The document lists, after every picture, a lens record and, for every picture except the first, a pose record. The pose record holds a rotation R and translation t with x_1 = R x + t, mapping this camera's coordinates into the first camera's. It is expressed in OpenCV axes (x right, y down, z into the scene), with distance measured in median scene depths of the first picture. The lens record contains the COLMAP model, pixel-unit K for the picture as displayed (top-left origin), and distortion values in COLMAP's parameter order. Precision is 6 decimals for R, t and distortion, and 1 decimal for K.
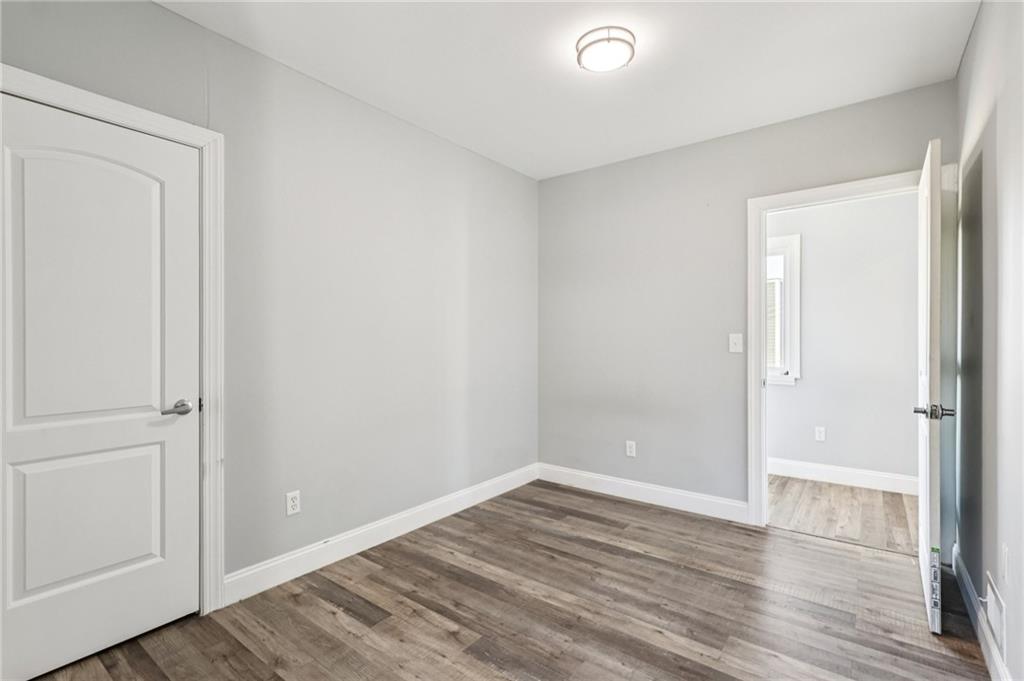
lens RADIAL K [[470.4, 0, 515.9], [0, 470.4, 340.0], [0, 0, 1]] dist [0.002035, -0.000027]
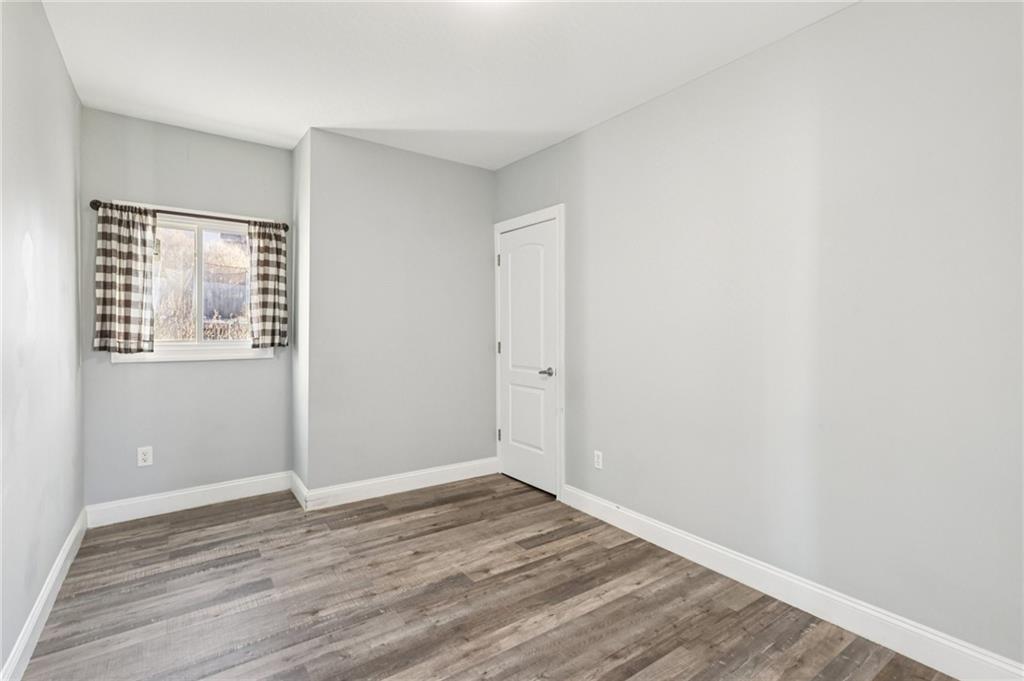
lens RADIAL K [[470.4, 0, 516.0], [0, 470.4, 331.9], [0, 0, 1]] dist [0.002035, -0.000027]
pose [[-0.269753, 0.001614, -0.962928, 0.878945], [-0.011348, 0.999924, 0.004855, -0.009317], [0.962863, 0.012237, -0.269714, 1.188333]]
